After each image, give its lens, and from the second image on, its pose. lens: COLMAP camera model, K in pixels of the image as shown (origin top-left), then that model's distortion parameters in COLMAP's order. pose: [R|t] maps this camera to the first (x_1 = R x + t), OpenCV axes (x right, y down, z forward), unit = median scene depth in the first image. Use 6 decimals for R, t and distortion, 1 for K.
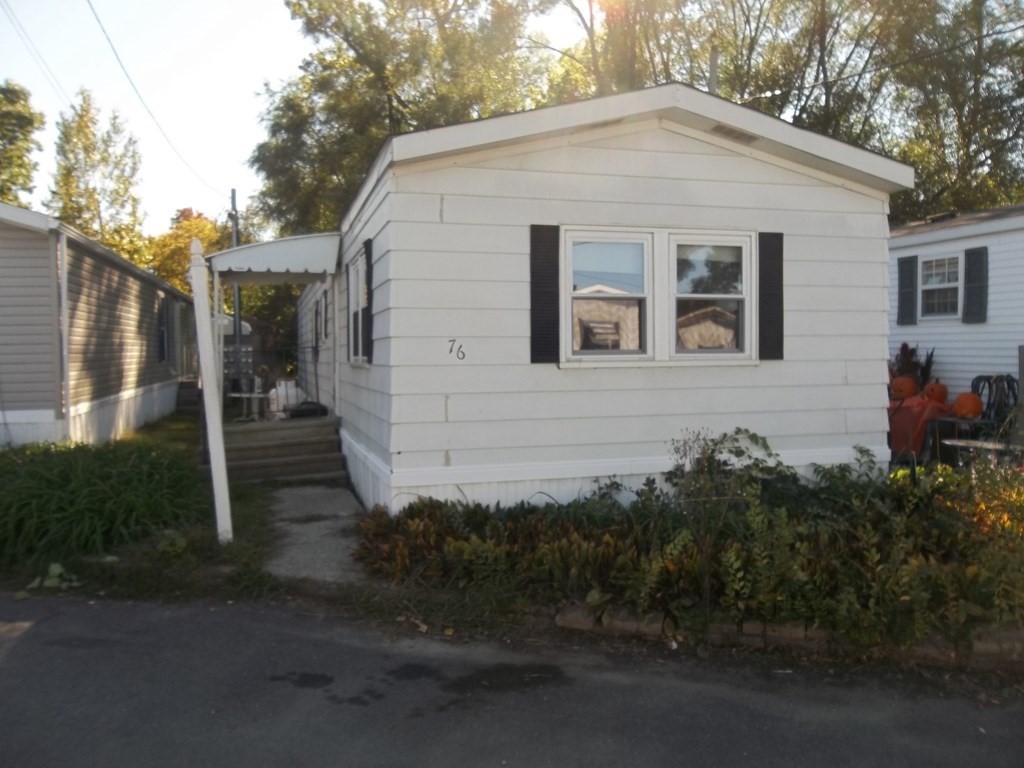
lens RADIAL K [[832.5, 0, 512.0], [0, 832.5, 384.0], [0, 0, 1]] dist [-0.004794, 0.004404]
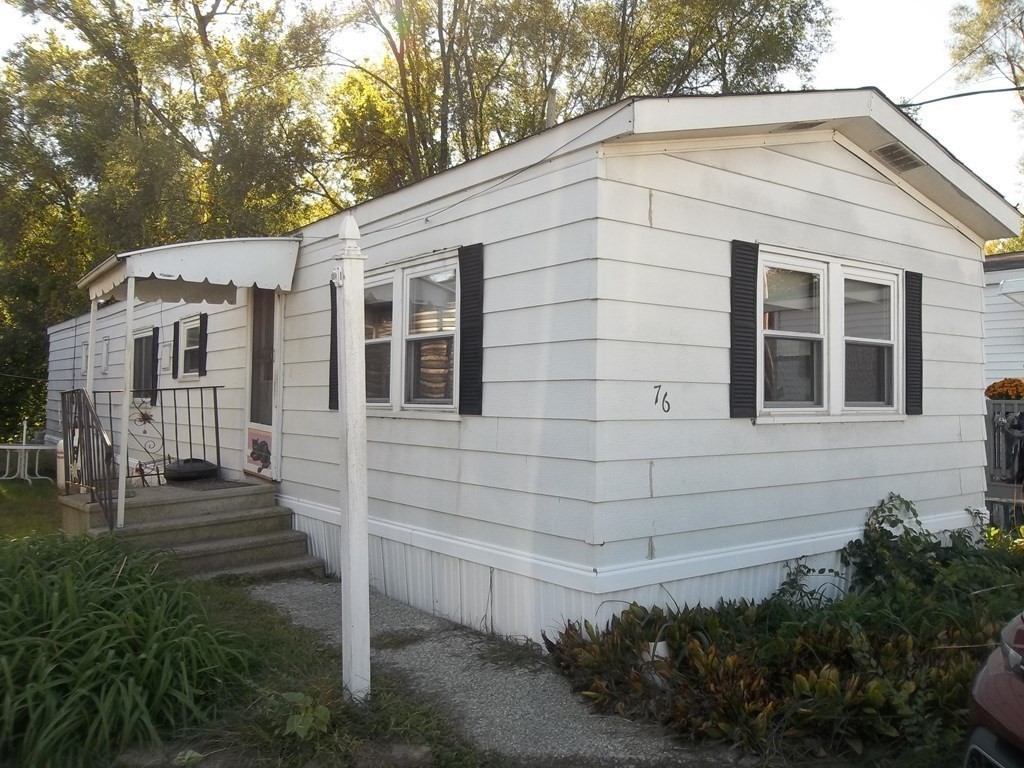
lens RADIAL K [[832.5, 0, 512.0], [0, 832.5, 384.0], [0, 0, 1]] dist [-0.004794, 0.004404]
pose [[0.939639, 0.020927, 0.341526, -0.414259], [-0.002172, 0.998473, -0.055205, -0.012460], [-0.342160, 0.051131, 0.938250, 0.328095]]
